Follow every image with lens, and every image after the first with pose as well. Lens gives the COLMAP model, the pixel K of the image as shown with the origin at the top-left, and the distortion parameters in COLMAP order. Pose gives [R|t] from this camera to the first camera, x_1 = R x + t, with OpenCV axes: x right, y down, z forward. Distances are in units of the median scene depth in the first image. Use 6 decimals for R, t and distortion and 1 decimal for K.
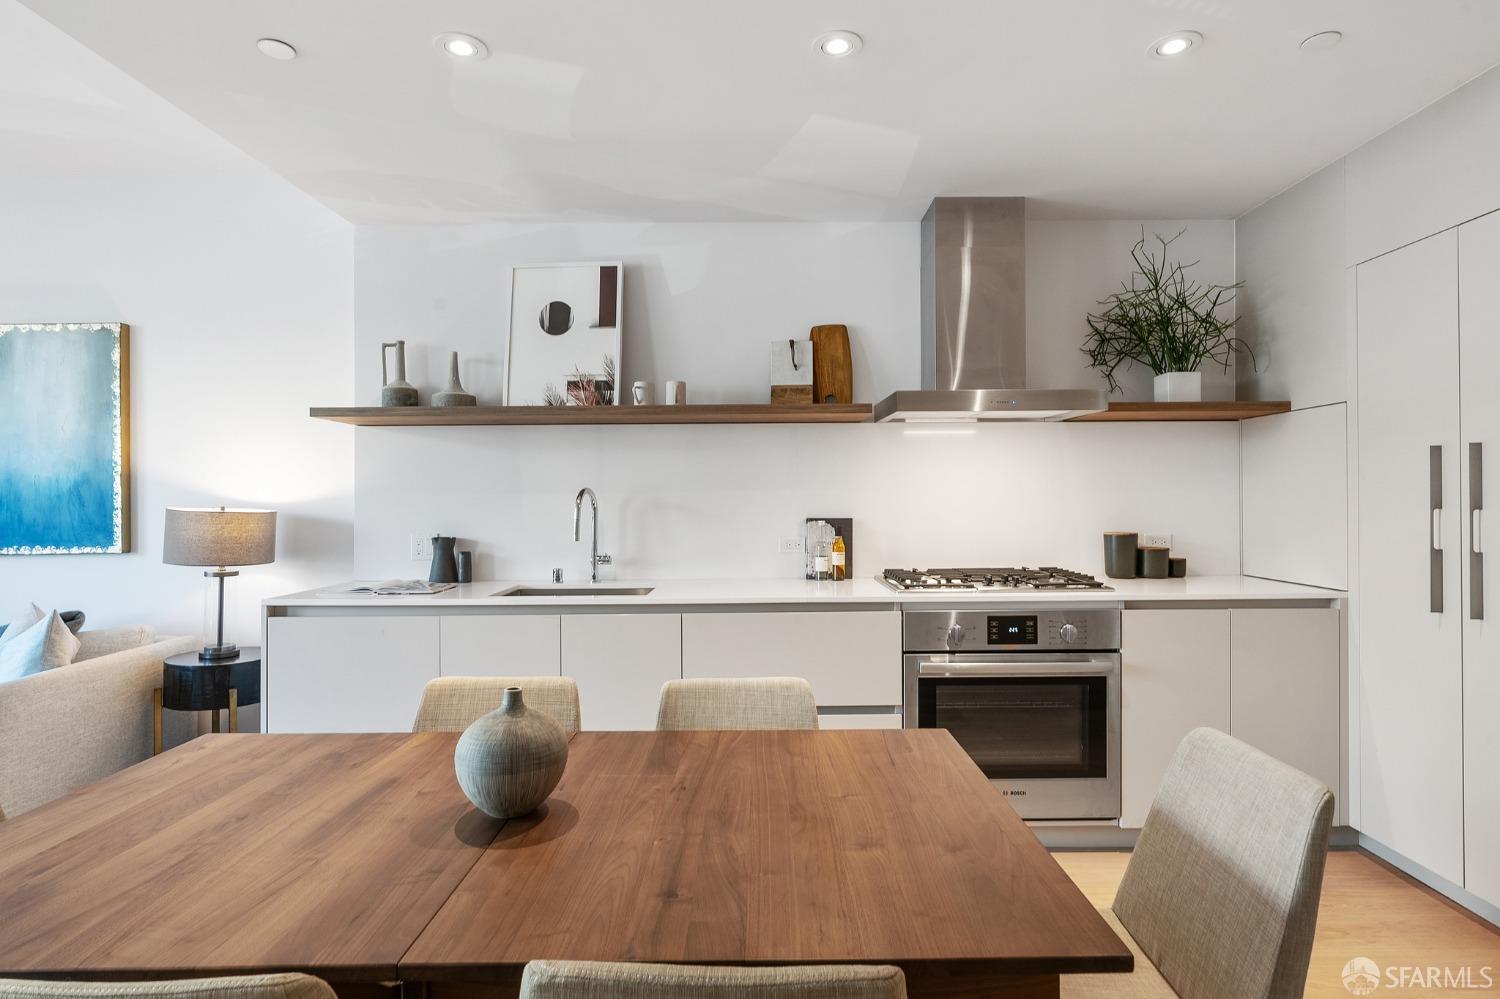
lens RADIAL K [[784.1, 0, 751.0], [0, 784.1, 500.3], [0, 0, 1]] dist [-0.006952, -0.000559]
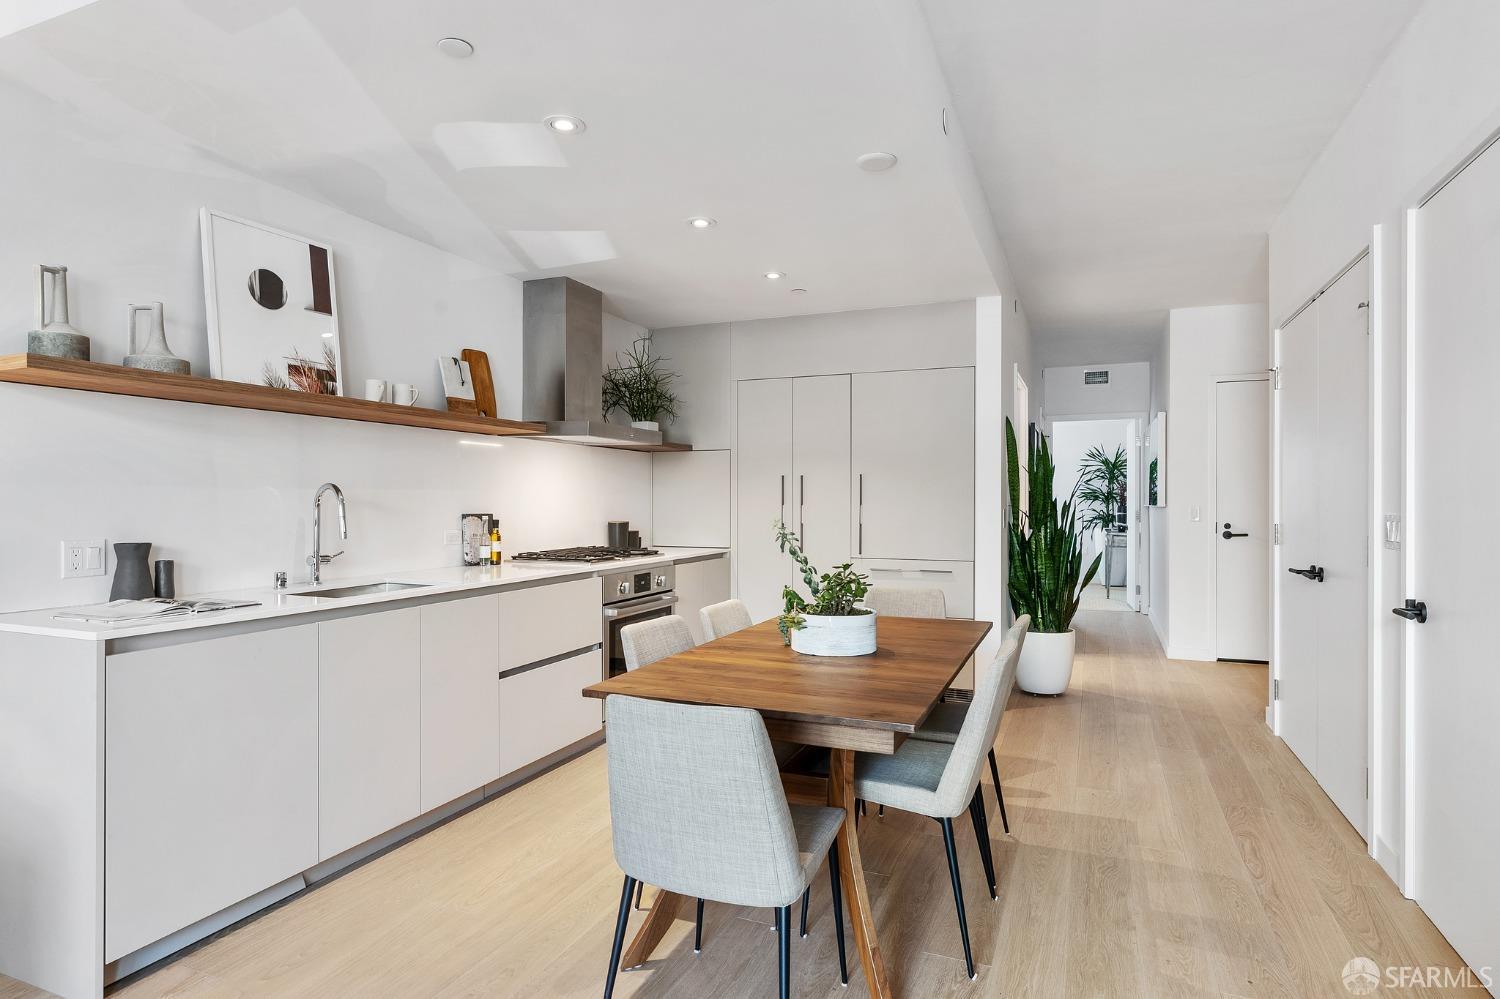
lens RADIAL K [[822.3, 0, 748.5], [0, 822.3, 502.9], [0, 0, 1]] dist [-0.004838, -0.000754]
pose [[0.385702, 0.004462, 0.922613, -0.900450], [0.000402, 0.999987, -0.005005, 0.012617], [-0.922623, 0.002301, 0.385695, 0.148378]]
